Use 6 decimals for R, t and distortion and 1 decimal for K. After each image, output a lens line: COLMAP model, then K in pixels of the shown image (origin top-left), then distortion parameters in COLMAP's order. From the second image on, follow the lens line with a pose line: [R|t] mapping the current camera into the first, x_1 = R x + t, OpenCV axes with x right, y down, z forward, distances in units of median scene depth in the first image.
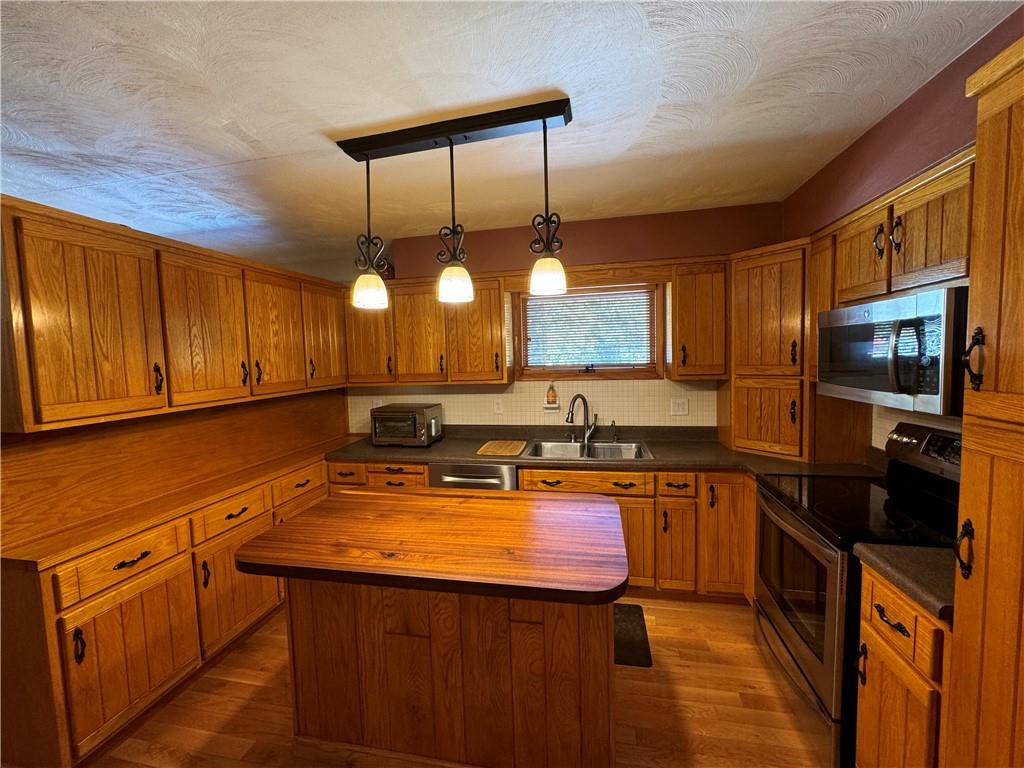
lens RADIAL K [[407.8, 0, 514.6], [0, 407.8, 381.9], [0, 0, 1]] dist [-0.001413, 0.000007]
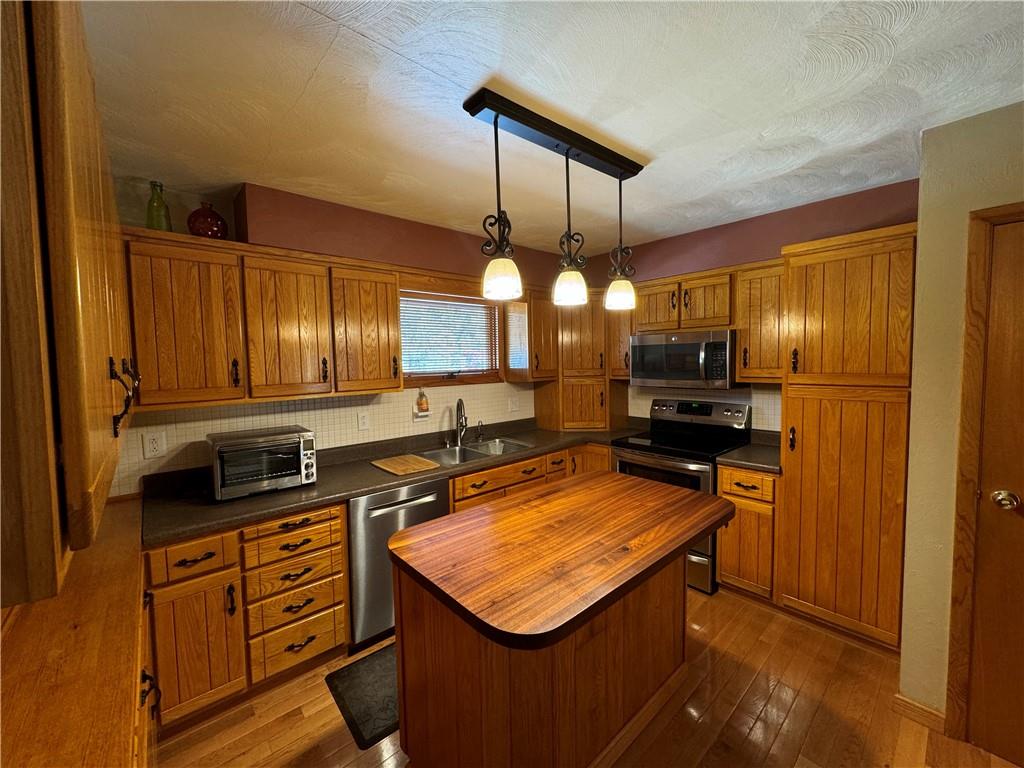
lens RADIAL K [[407.8, 0, 513.4], [0, 407.8, 383.5], [0, 0, 1]] dist [-0.001413, 0.000007]
pose [[0.601964, -0.031801, 0.797890, -0.630546], [0.050204, 0.998737, 0.001930, -0.004292], [-0.796944, 0.038895, 0.602800, 0.290326]]
